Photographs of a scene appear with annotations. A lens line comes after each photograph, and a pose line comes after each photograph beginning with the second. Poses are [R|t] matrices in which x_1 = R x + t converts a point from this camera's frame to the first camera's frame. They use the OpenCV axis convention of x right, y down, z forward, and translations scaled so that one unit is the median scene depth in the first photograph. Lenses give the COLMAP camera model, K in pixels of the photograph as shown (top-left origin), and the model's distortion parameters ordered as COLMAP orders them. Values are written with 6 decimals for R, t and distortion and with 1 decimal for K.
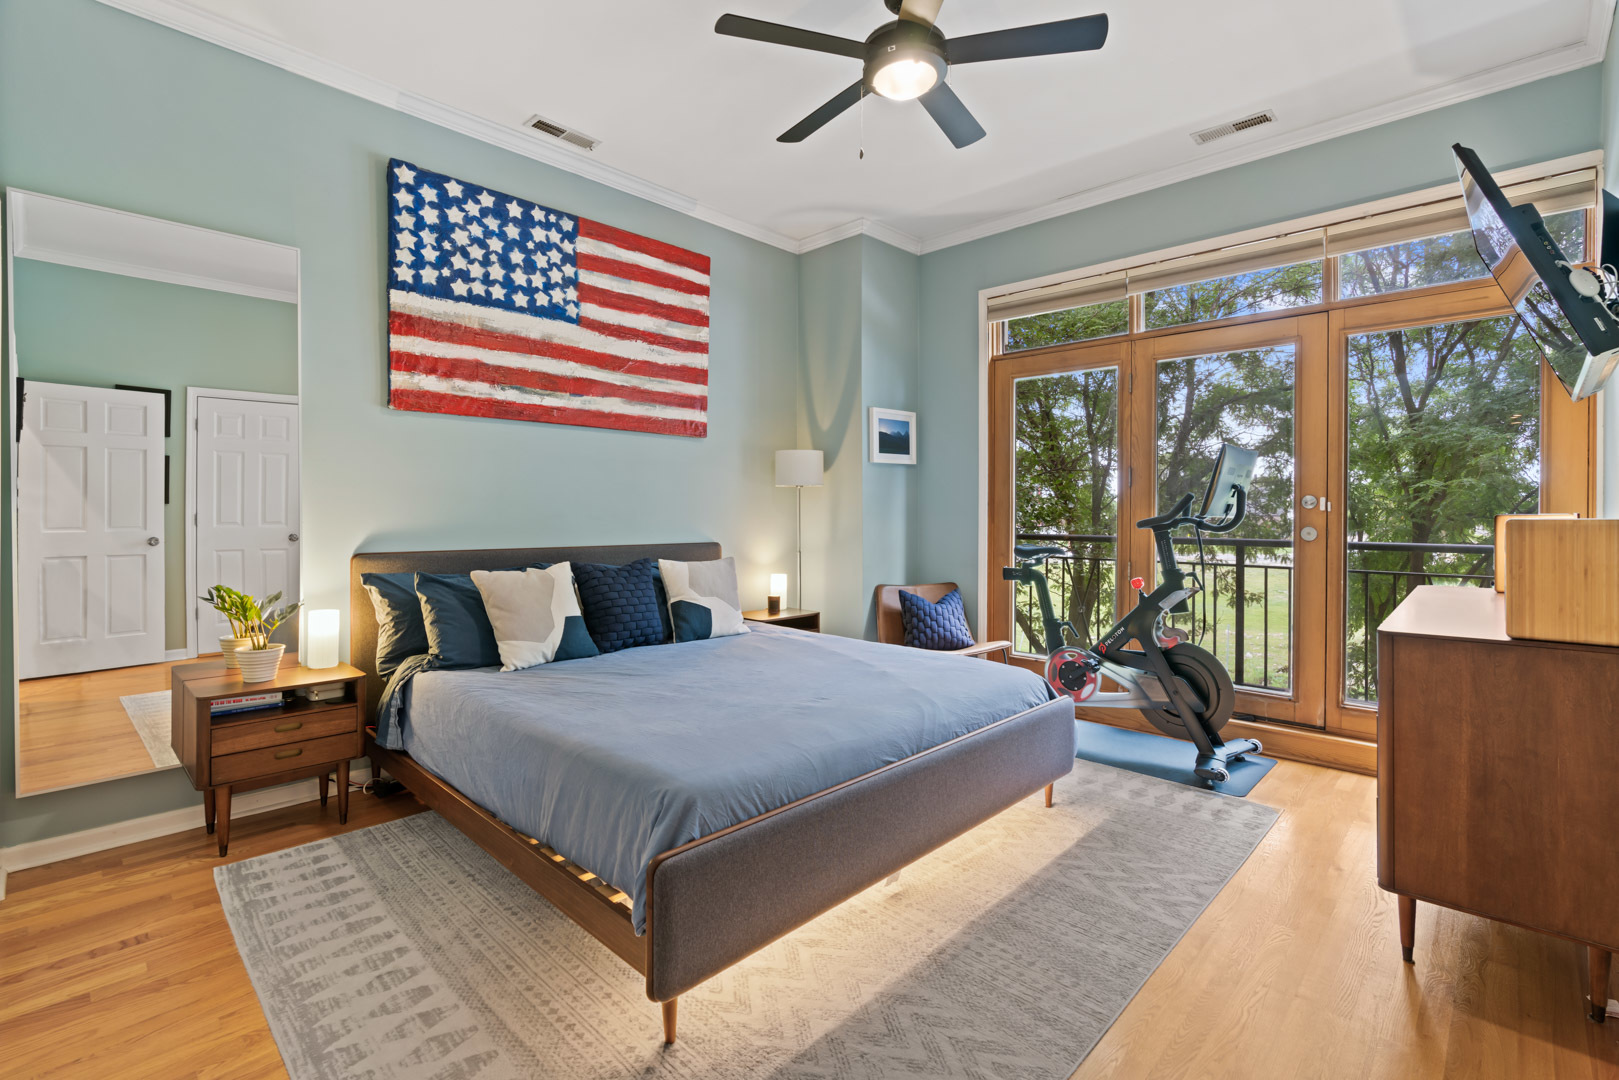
lens RADIAL K [[730.8, 0, 837.8], [0, 730.8, 510.1], [0, 0, 1]] dist [-0.008156, 0.003157]
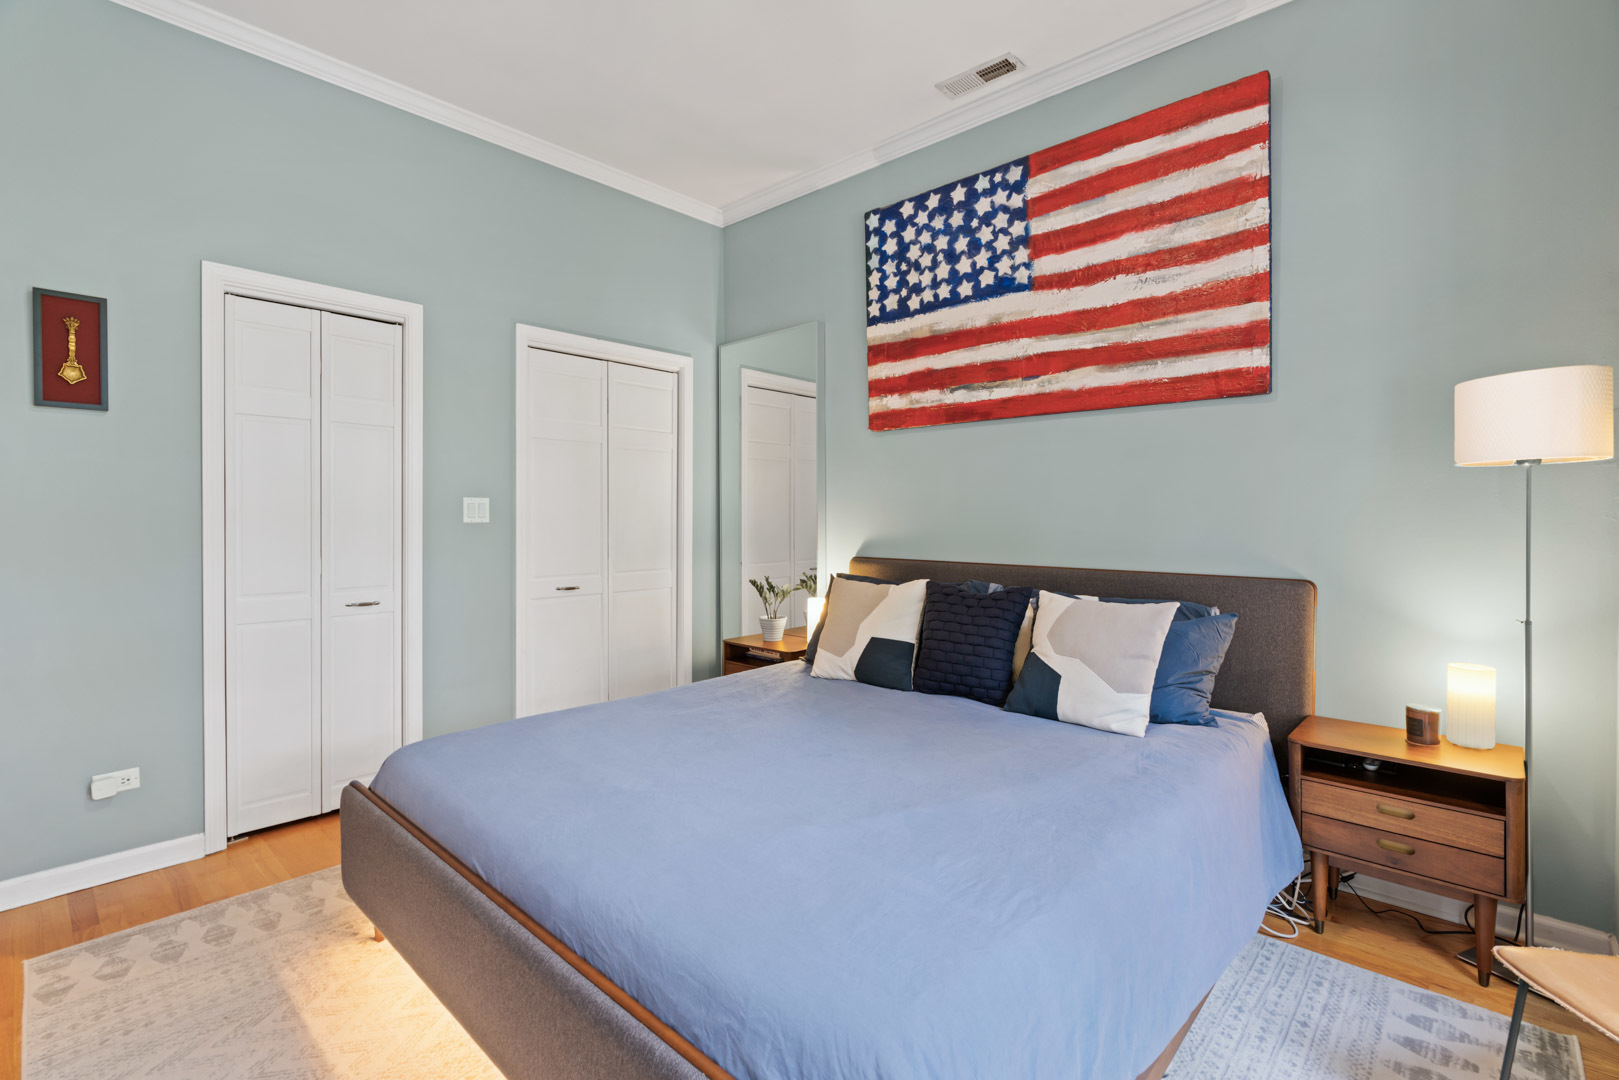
lens RADIAL K [[730.8, 0, 817.0], [0, 730.8, 523.7], [0, 0, 1]] dist [-0.008156, 0.003157]
pose [[0.005948, 0.009580, -0.999936, 0.485195], [0.000867, 0.999954, 0.009585, -0.004213], [0.999982, -0.000924, 0.005939, 0.819159]]
